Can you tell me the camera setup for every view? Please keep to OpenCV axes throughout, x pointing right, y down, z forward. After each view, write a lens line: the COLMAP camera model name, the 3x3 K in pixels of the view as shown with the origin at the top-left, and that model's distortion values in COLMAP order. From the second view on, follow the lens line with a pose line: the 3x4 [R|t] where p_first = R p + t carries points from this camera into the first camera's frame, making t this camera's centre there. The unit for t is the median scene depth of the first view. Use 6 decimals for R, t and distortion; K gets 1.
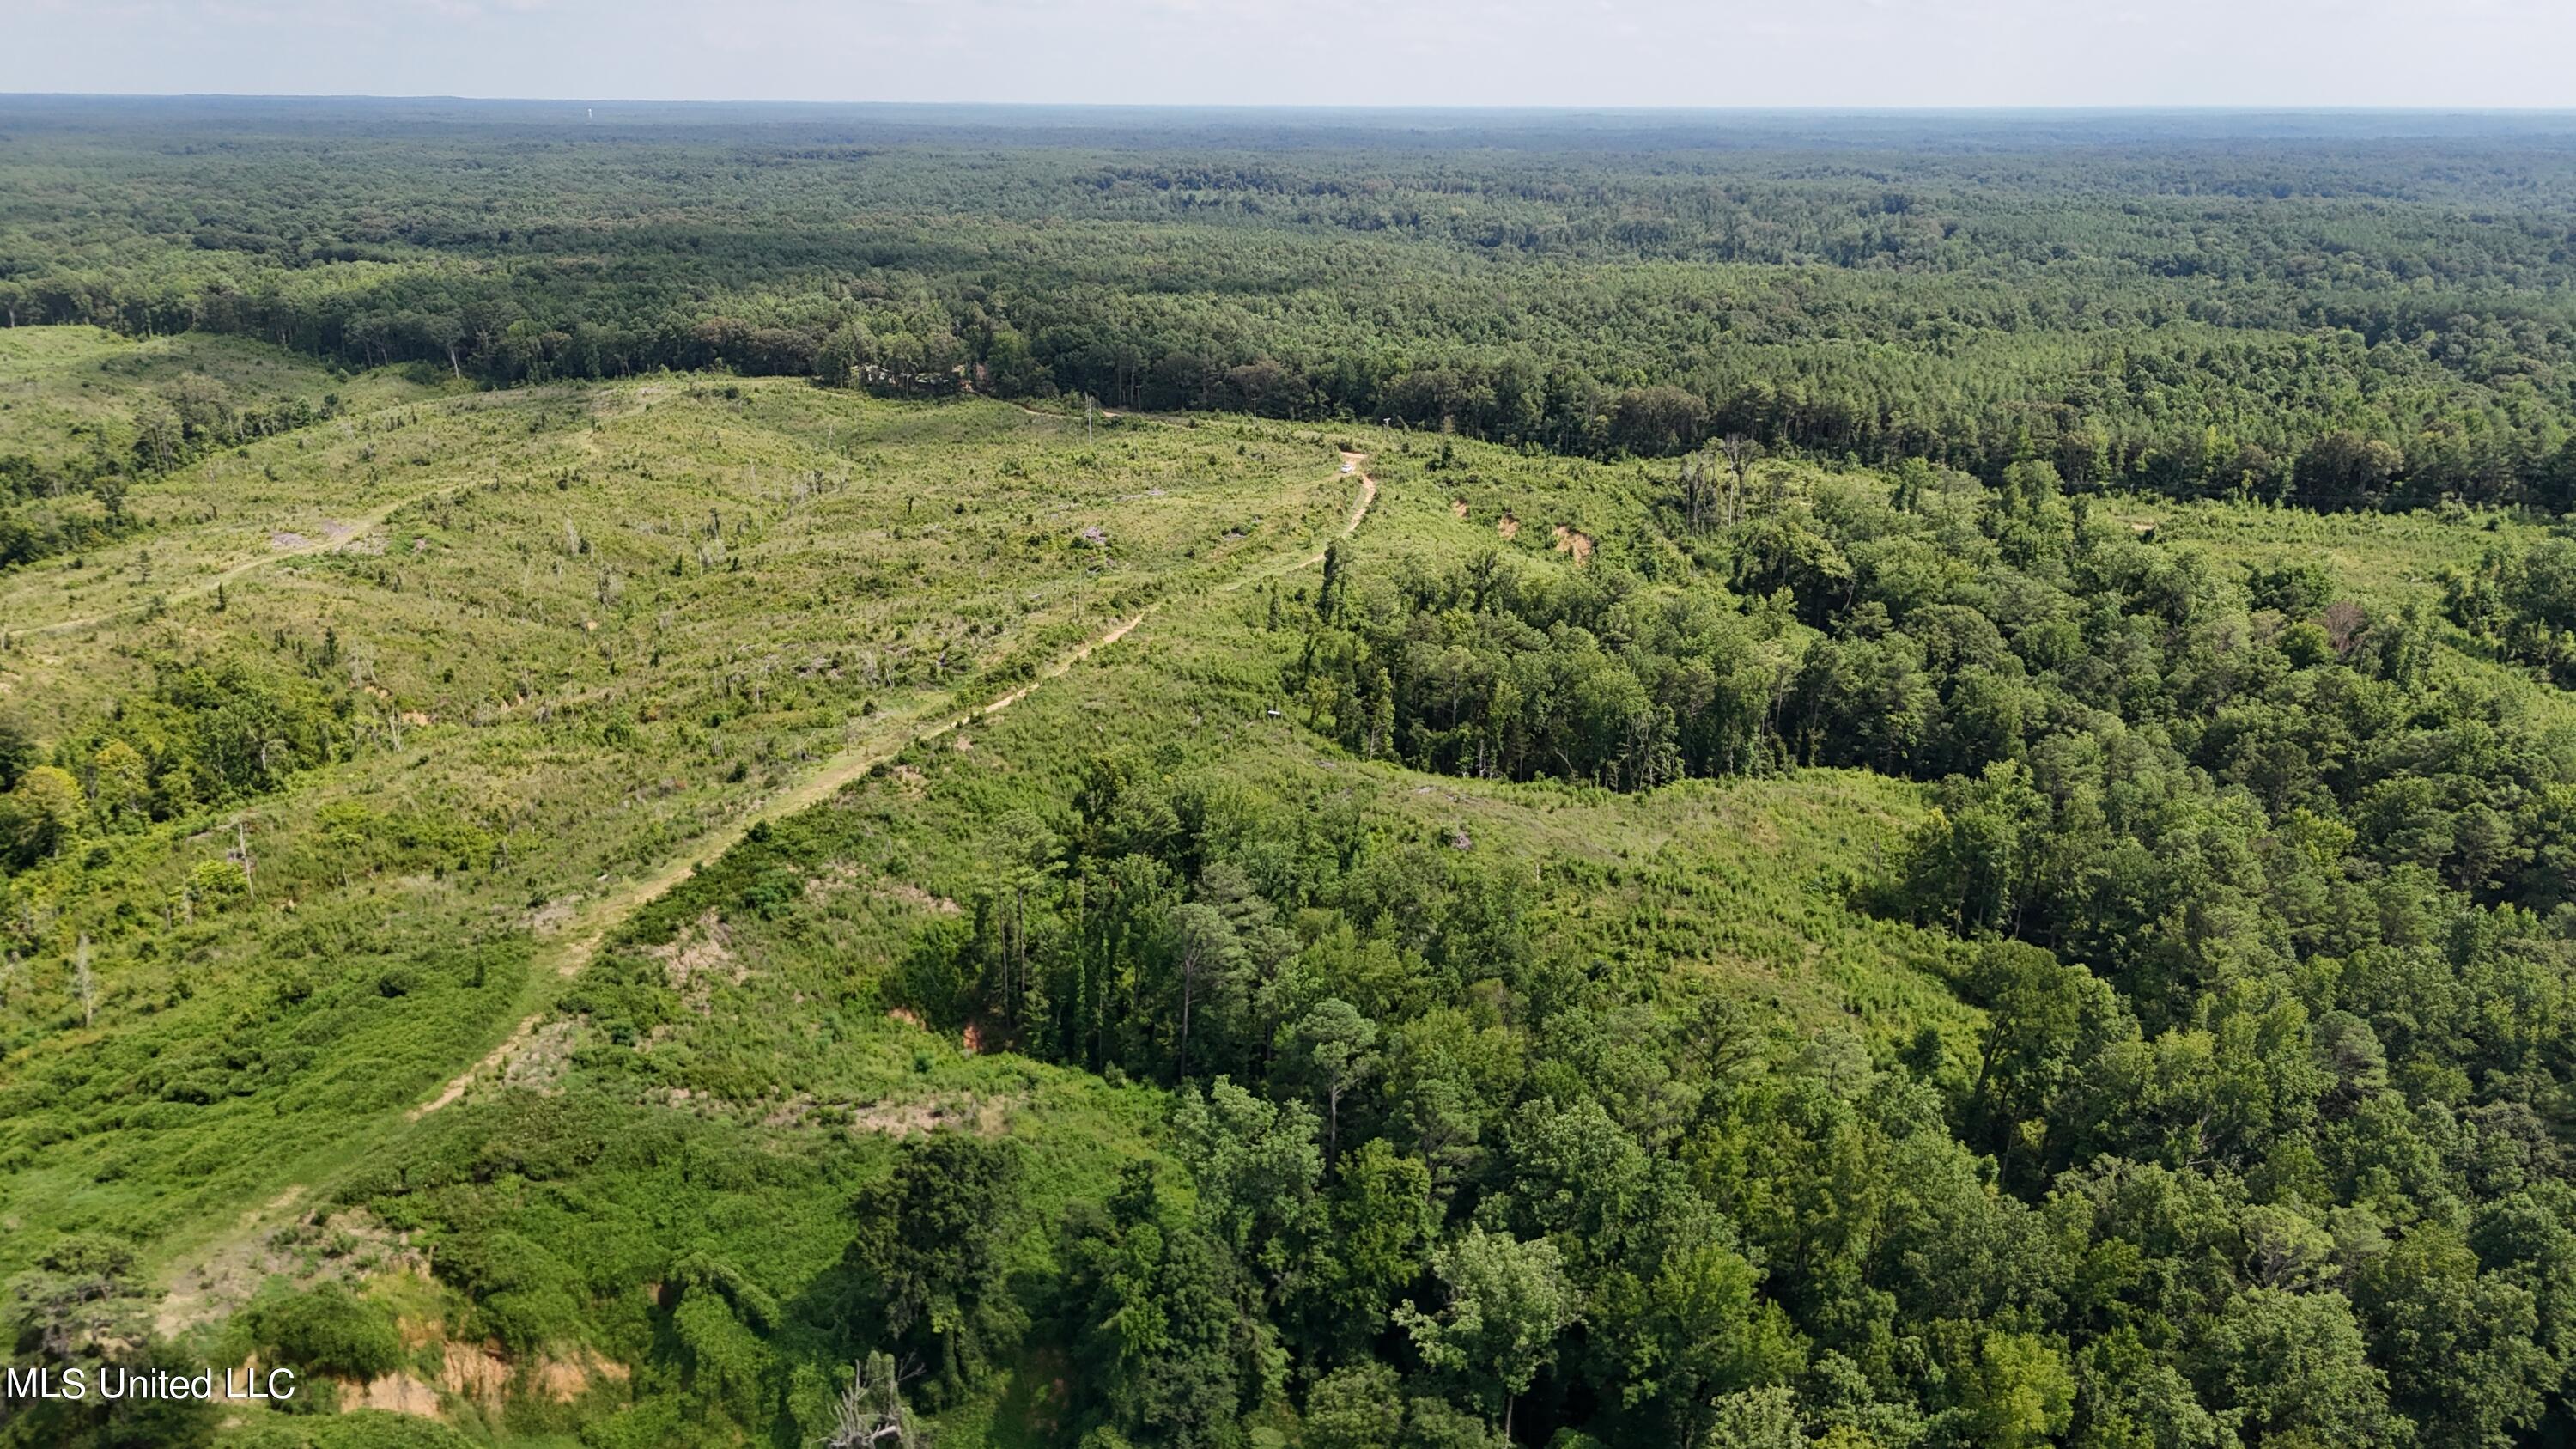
lens RADIAL K [[1934.5, 0, 1289.8], [0, 1934.5, 720.8], [0, 0, 1]] dist [0.074349, -0.069081]
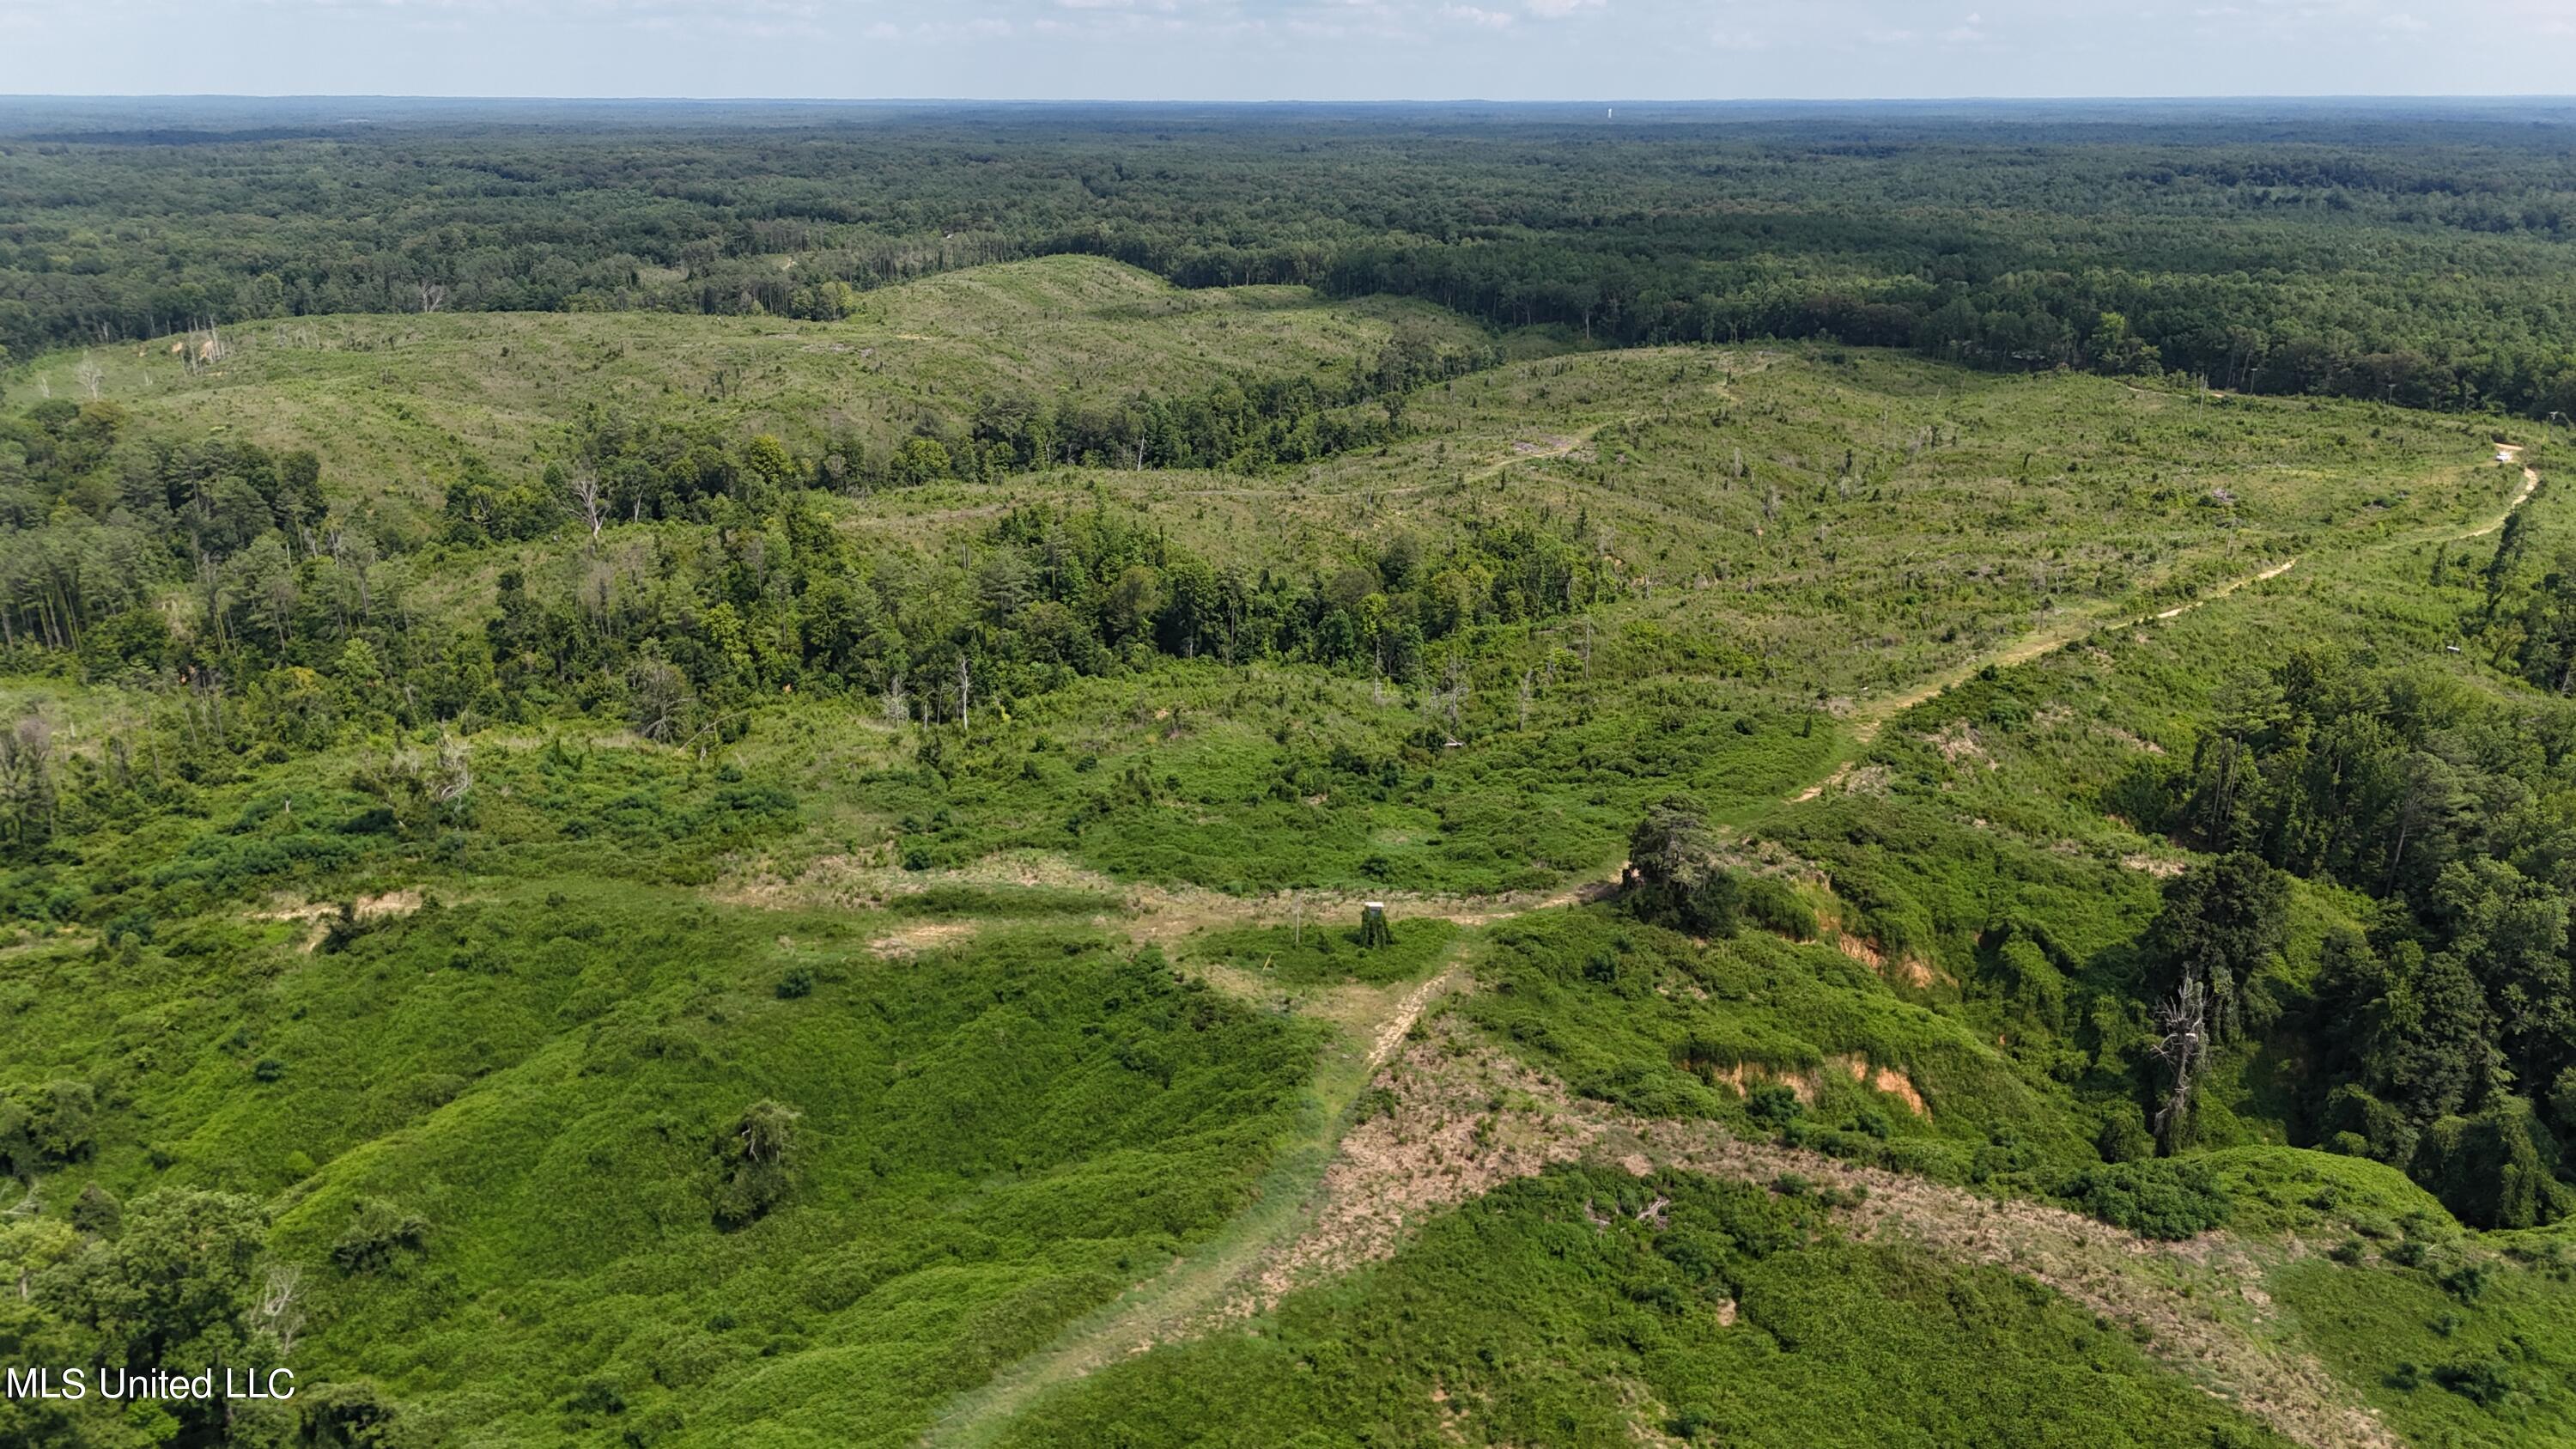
lens RADIAL K [[1934.5, 0, 1273.3], [0, 1934.5, 733.5], [0, 0, 1]] dist [0.074349, -0.069081]
pose [[0.884513, 0.141915, -0.444407, -0.083342], [-0.139040, 0.989509, 0.039251, 0.079895], [0.445315, 0.027073, 0.894965, -0.239288]]
